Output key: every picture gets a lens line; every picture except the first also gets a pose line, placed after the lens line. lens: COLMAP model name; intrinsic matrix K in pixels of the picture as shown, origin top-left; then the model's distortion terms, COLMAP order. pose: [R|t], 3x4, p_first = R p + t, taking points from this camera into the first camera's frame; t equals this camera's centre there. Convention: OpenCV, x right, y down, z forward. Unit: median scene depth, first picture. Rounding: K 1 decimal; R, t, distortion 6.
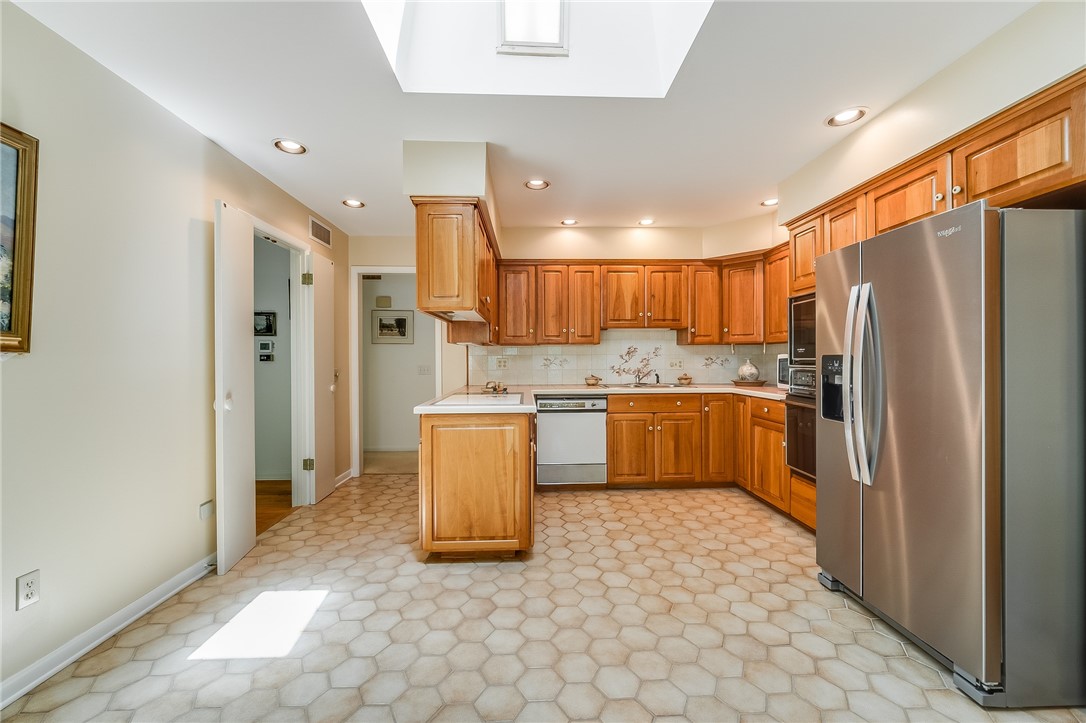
lens RADIAL K [[432.6, 0, 547.3], [0, 432.6, 360.9], [0, 0, 1]] dist [-0.001986, -0.000119]
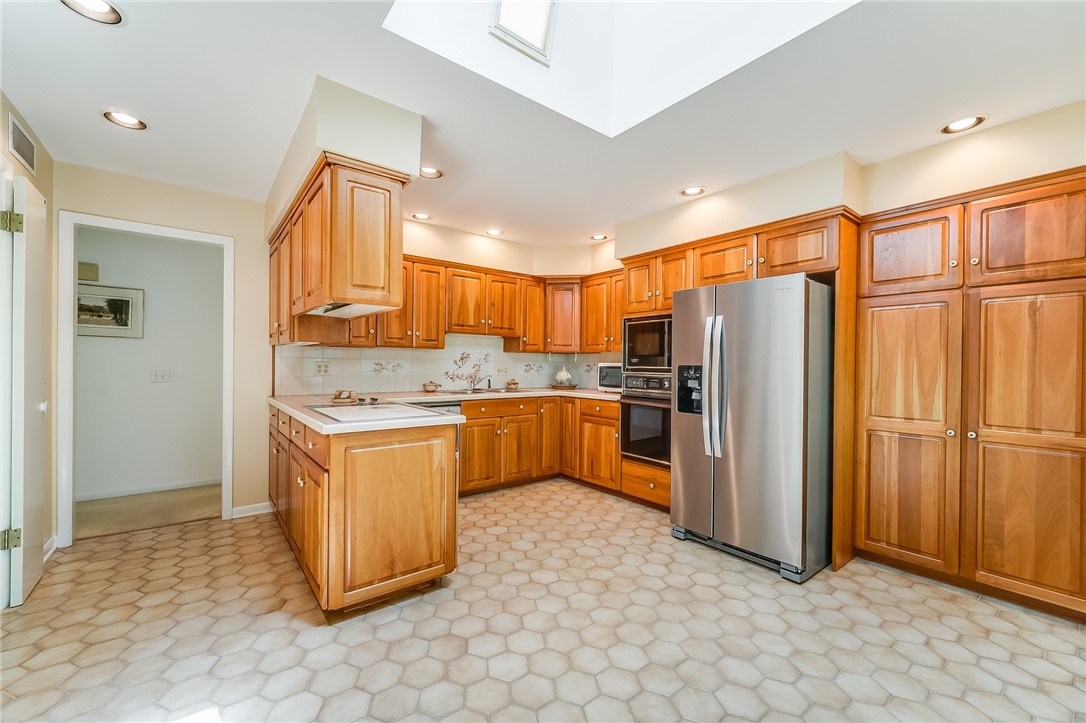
lens RADIAL K [[433.8, 0, 544.2], [0, 433.8, 366.9], [0, 0, 1]] dist [0.000963, -0.000217]
pose [[0.810230, 0.009673, 0.586033, -0.334156], [-0.012187, 0.999926, 0.000345, -0.002640], [-0.585986, -0.007421, 0.810287, 0.108586]]
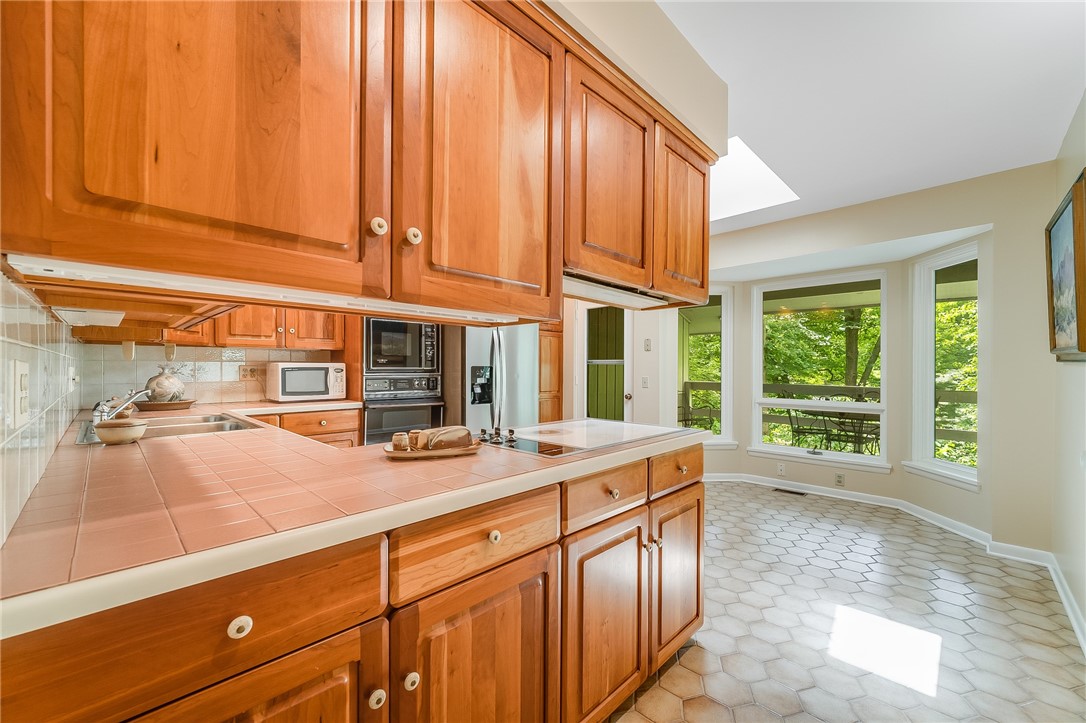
lens RADIAL K [[432.6, 0, 547.3], [0, 432.6, 360.9], [0, 0, 1]] dist [-0.001986, -0.000119]
pose [[-0.686900, 0.016748, 0.726559, -0.505603], [0.002078, 0.999776, -0.021081, 0.001178], [-0.726749, -0.012971, -0.686781, 1.315039]]
